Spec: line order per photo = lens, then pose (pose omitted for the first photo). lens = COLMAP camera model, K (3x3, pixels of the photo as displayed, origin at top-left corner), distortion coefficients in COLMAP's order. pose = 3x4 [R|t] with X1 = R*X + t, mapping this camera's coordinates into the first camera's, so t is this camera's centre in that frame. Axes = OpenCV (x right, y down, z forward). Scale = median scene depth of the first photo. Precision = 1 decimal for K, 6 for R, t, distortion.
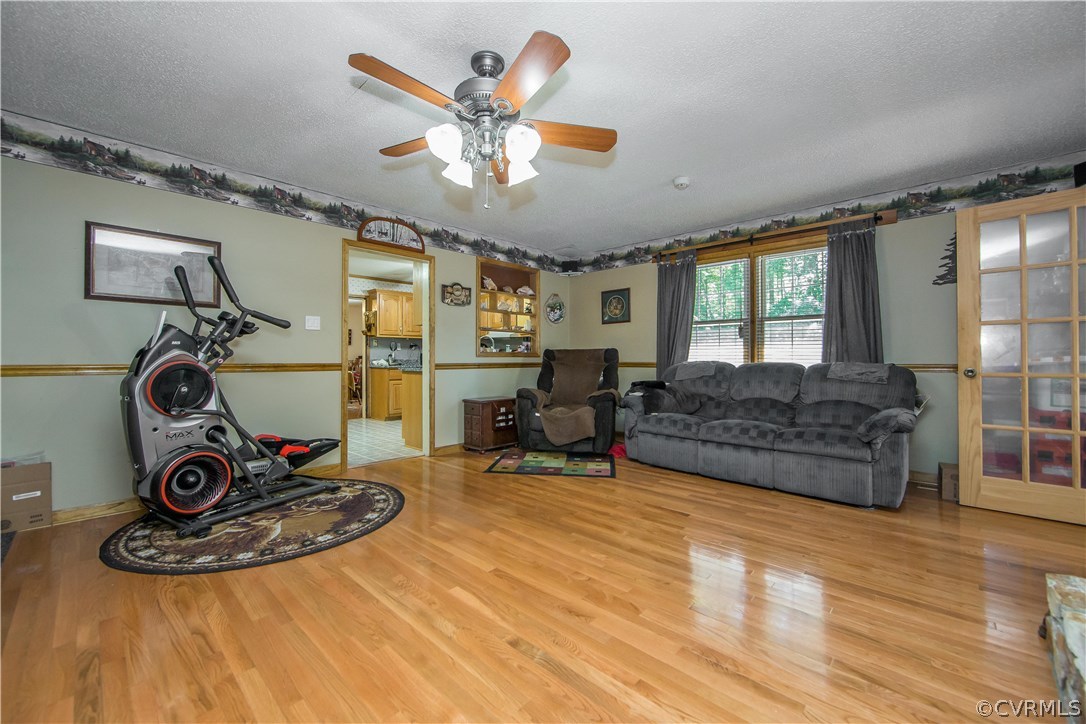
lens RADIAL K [[439.0, 0, 541.8], [0, 439.0, 349.1], [0, 0, 1]] dist [-0.000723, 0.000123]
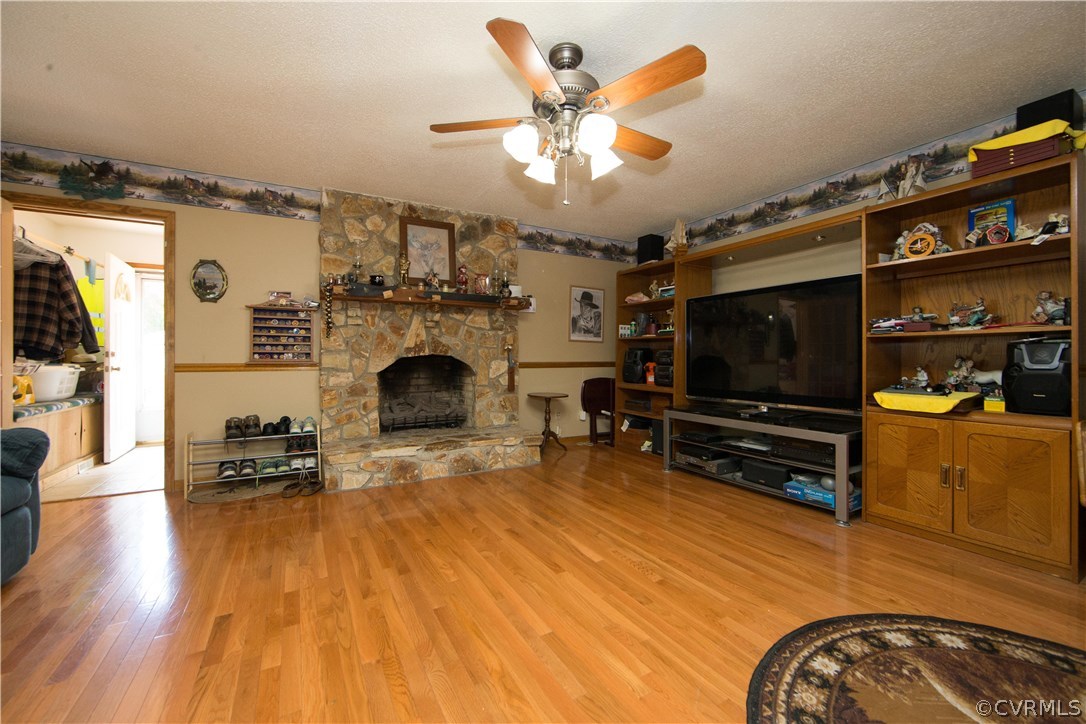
lens RADIAL K [[432.7, 0, 538.8], [0, 432.7, 362.3], [0, 0, 1]] dist [-0.000982, -0.000064]
pose [[-0.955532, -0.001089, 0.294884, -0.309236], [-0.005030, 0.999908, -0.012606, 0.037291], [-0.294844, -0.013529, -0.955450, 1.720029]]
